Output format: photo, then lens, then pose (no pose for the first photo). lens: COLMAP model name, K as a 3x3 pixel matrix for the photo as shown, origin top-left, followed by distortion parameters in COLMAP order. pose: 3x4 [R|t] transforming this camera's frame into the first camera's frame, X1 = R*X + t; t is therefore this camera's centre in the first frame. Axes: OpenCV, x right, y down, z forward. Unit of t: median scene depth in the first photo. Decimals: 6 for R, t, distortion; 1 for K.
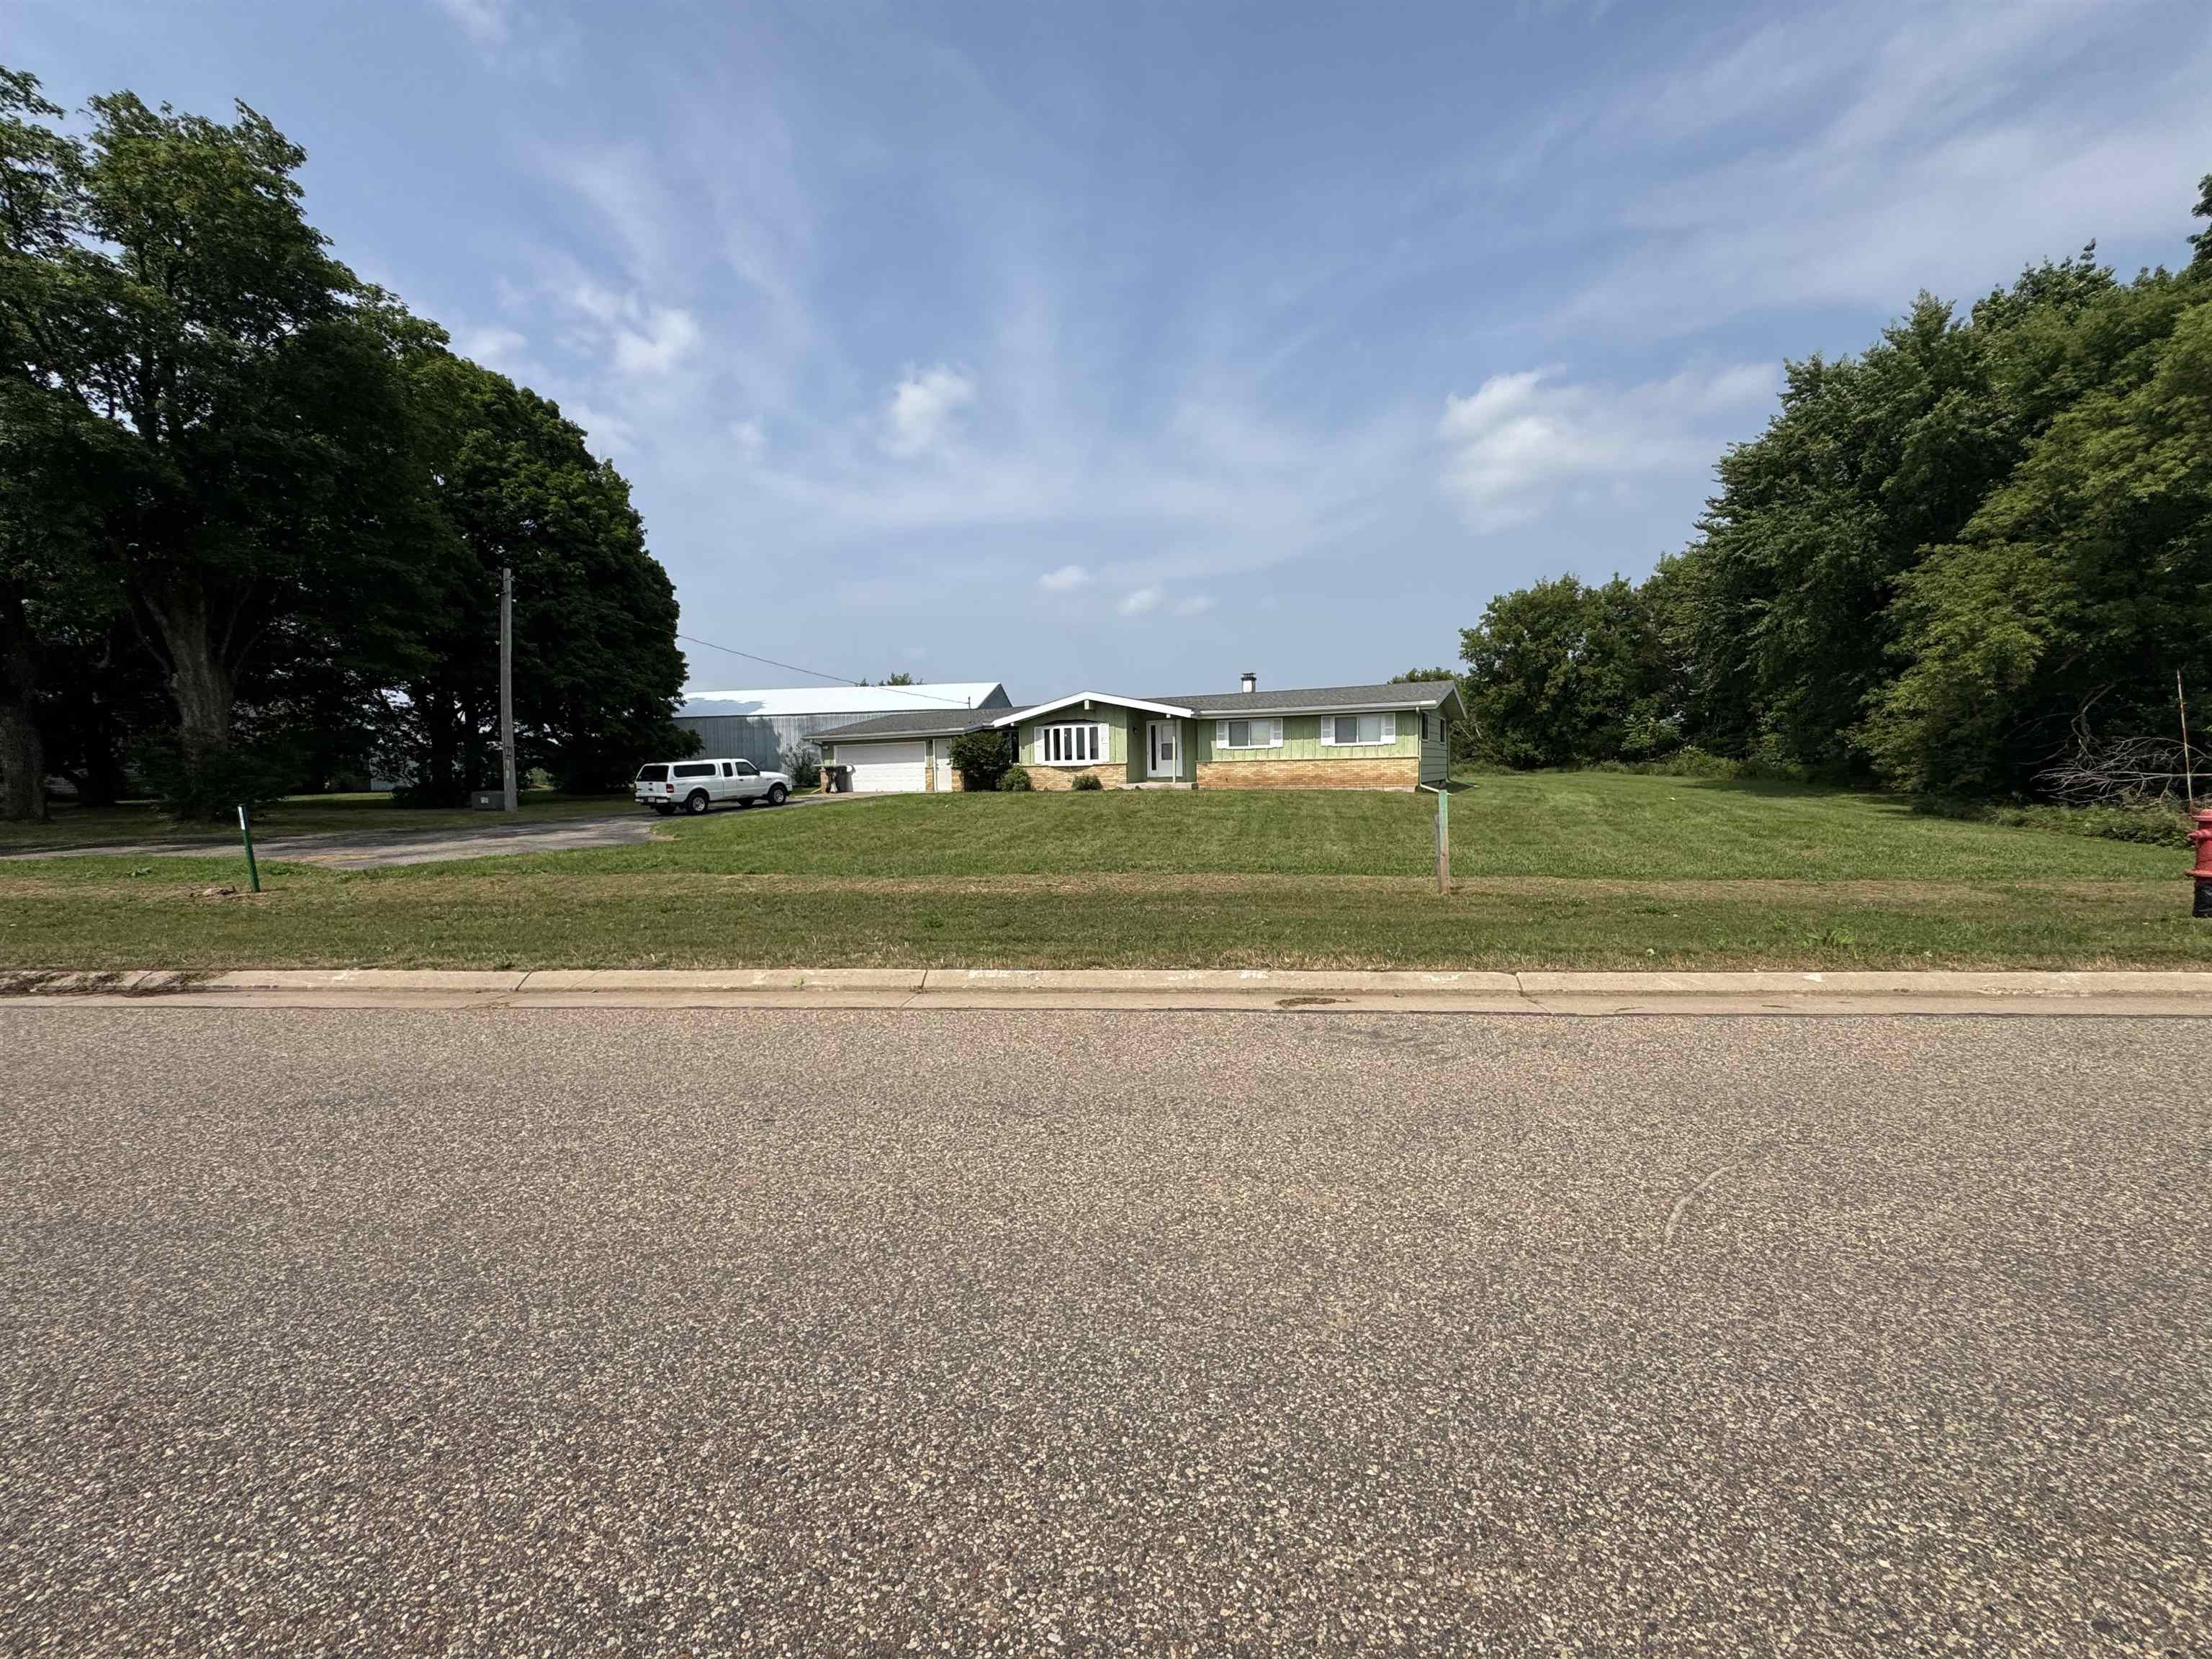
lens RADIAL K [[878.0, 0, 1105.7], [0, 878.0, 840.2], [0, 0, 1]] dist [-0.002598, 0.000777]
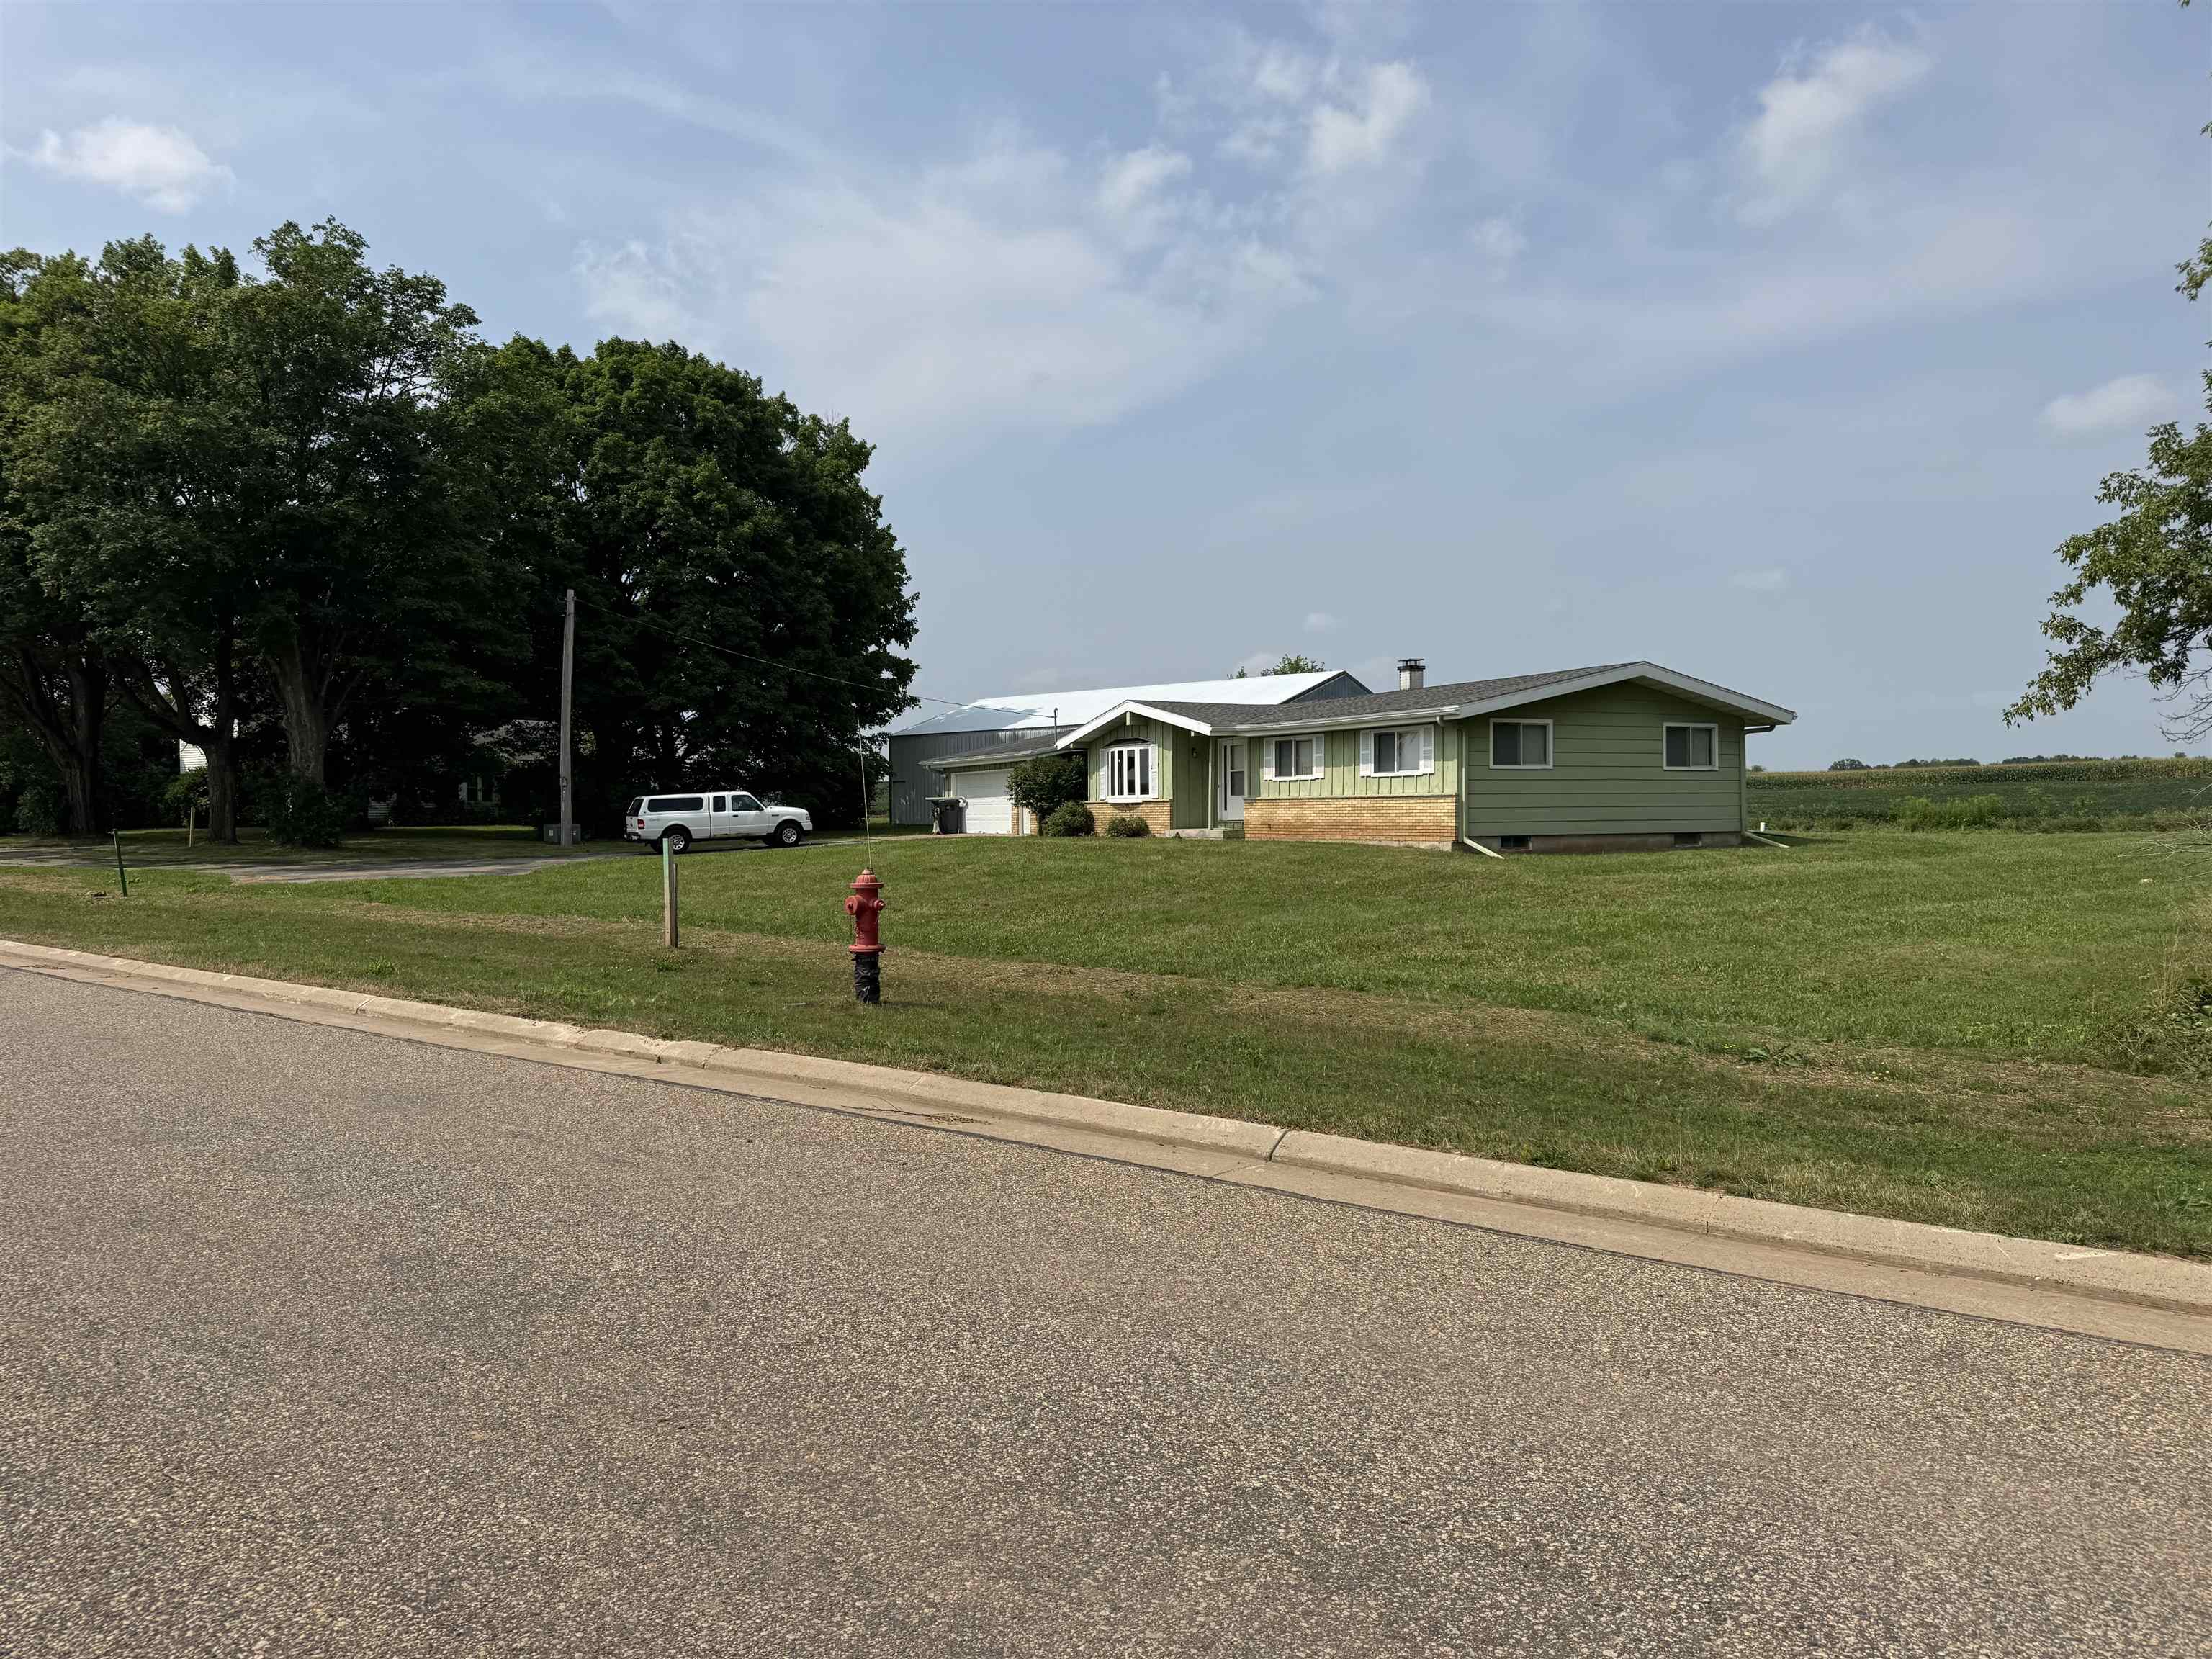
lens RADIAL K [[1537.1, 0, 1095.8], [0, 1537.1, 837.1], [0, 0, 1]] dist [0.102726, -0.131603]
pose [[0.827916, 0.021793, -0.560428, 0.653405], [-0.053119, 0.997800, -0.039672, -0.006022], [0.558330, 0.062614, 0.827253, -0.048495]]
